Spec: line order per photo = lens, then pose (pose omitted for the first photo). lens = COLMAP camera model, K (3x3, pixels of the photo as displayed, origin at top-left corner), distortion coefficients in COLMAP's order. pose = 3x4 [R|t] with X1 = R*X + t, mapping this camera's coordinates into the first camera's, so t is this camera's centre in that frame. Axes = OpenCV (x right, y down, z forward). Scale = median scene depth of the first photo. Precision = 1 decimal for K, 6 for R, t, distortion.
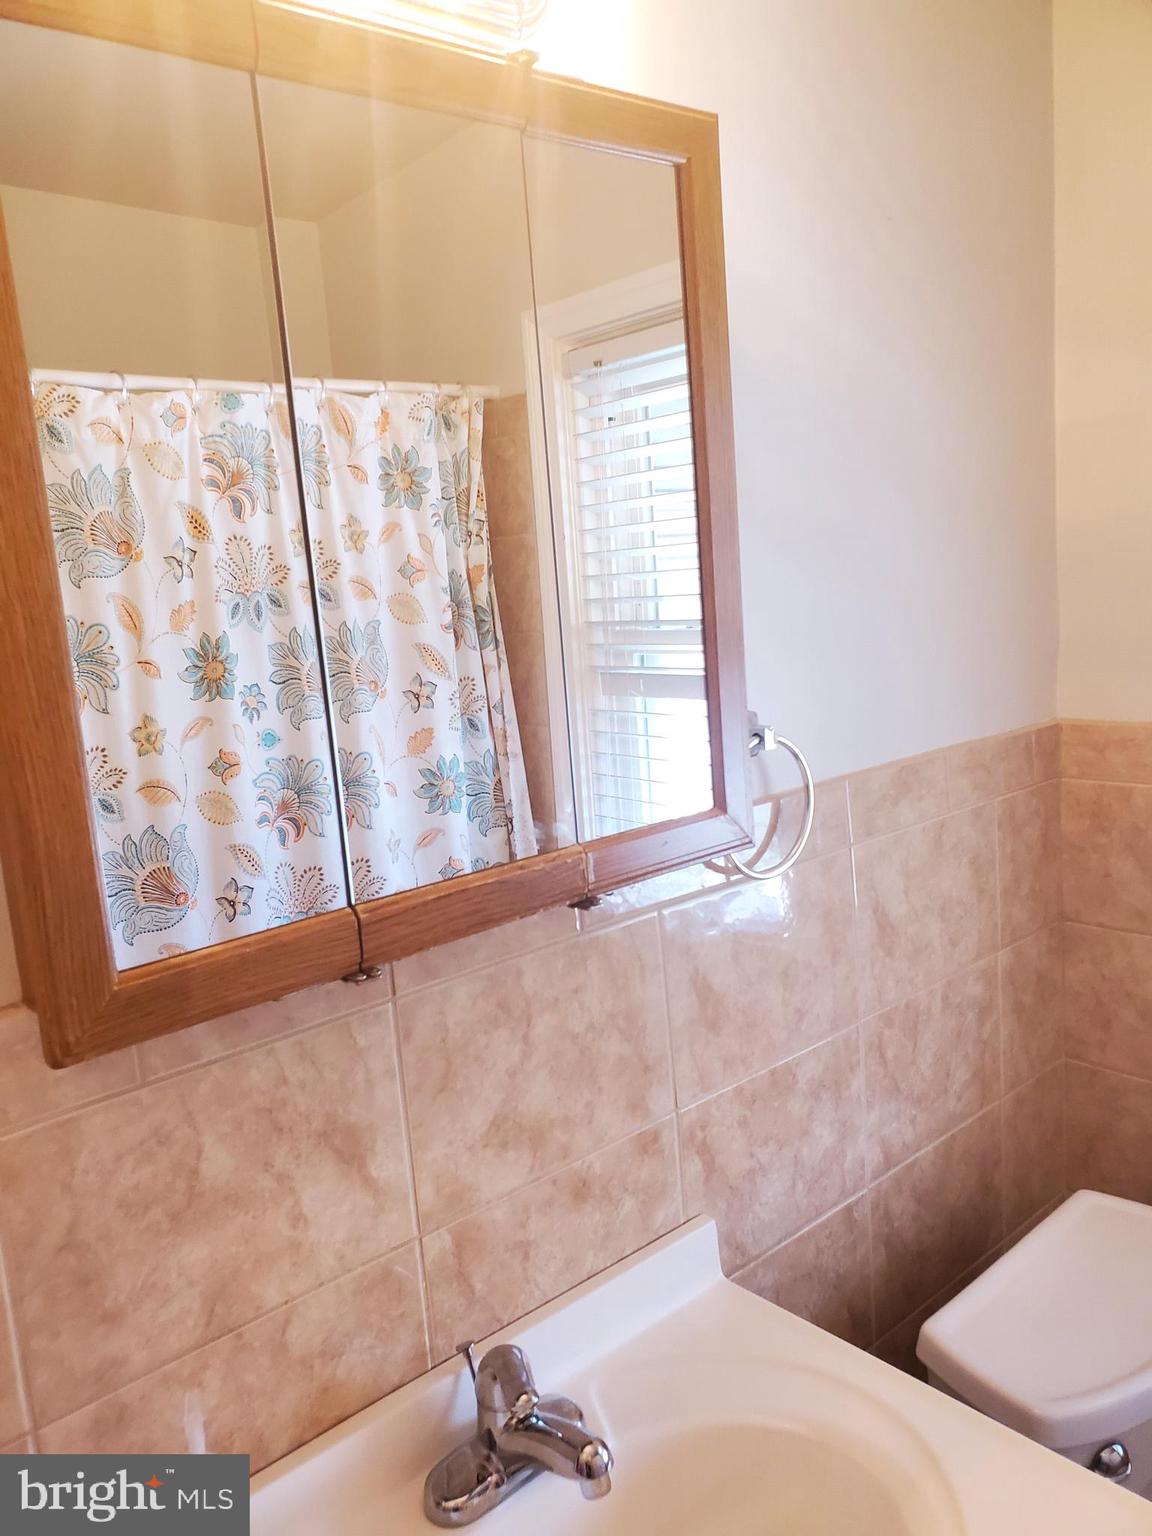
lens RADIAL K [[1217.9, 0, 581.6], [0, 1217.9, 770.7], [0, 0, 1]] dist [0.014184, 0.005874]
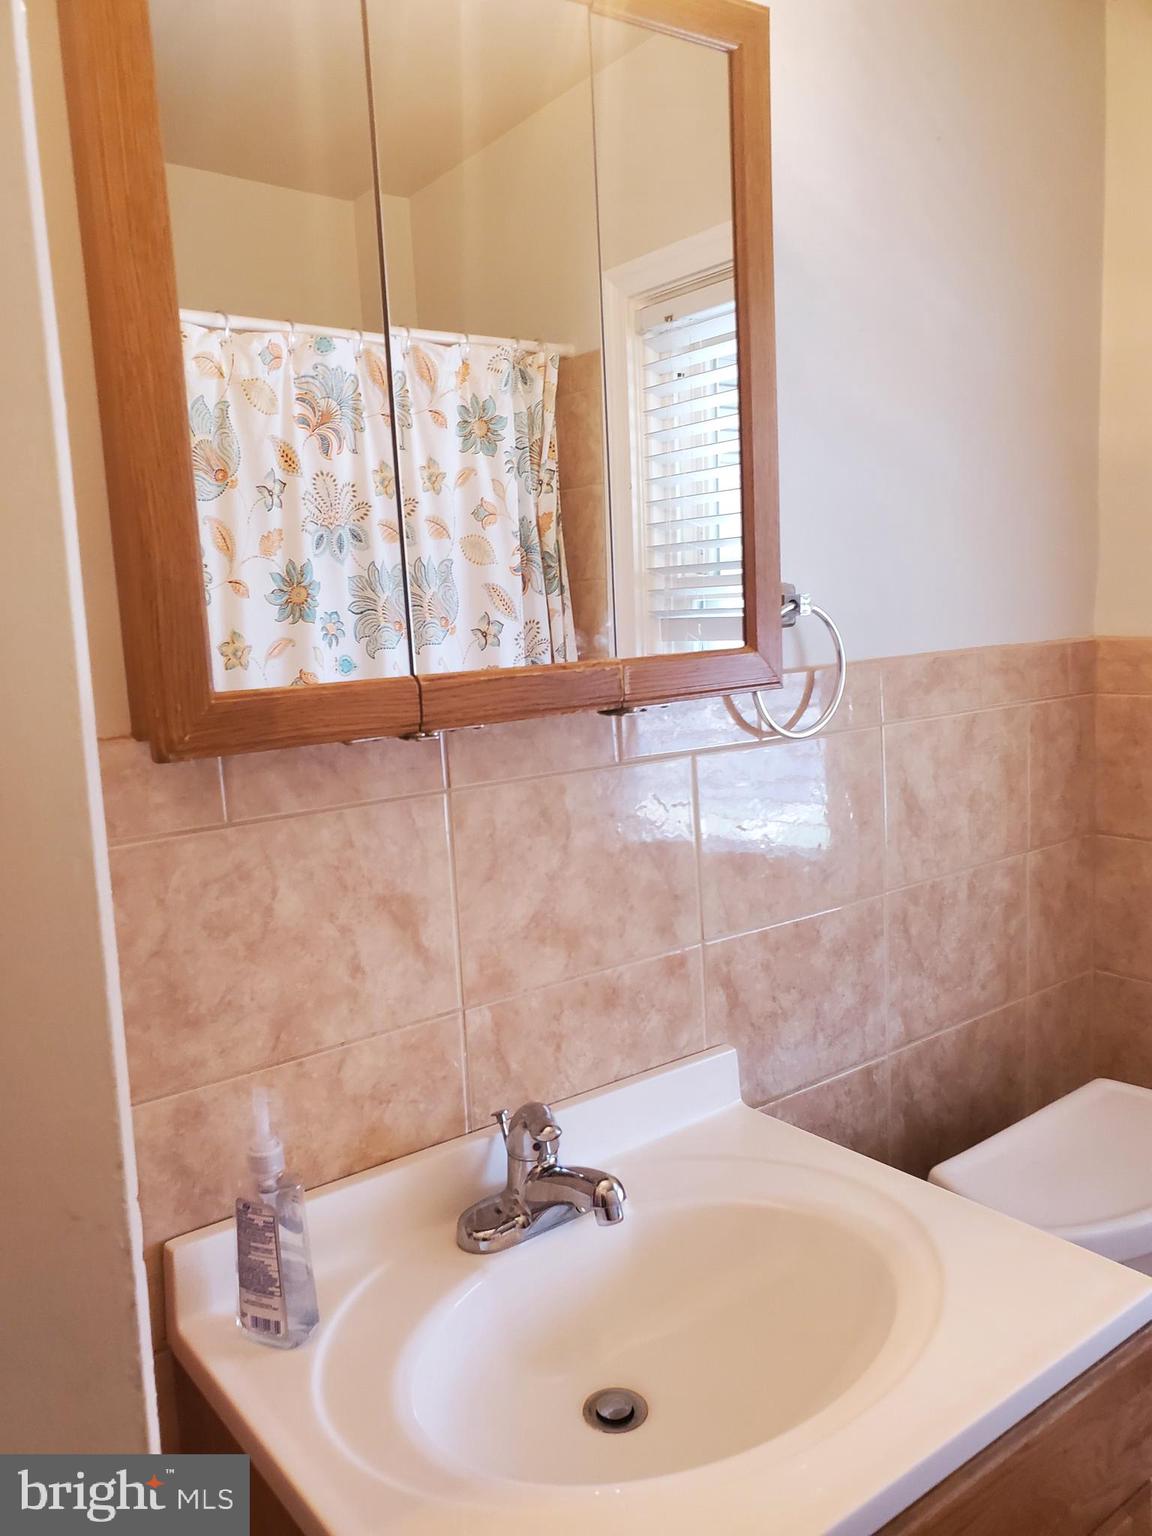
lens RADIAL K [[1217.9, 0, 567.6], [0, 1217.9, 766.3], [0, 0, 1]] dist [0.014184, 0.005874]
pose [[0.996972, 0.037560, -0.068088, 0.021589], [-0.038960, 0.999053, -0.019357, 0.127163], [0.067297, 0.021951, 0.997491, -0.076056]]
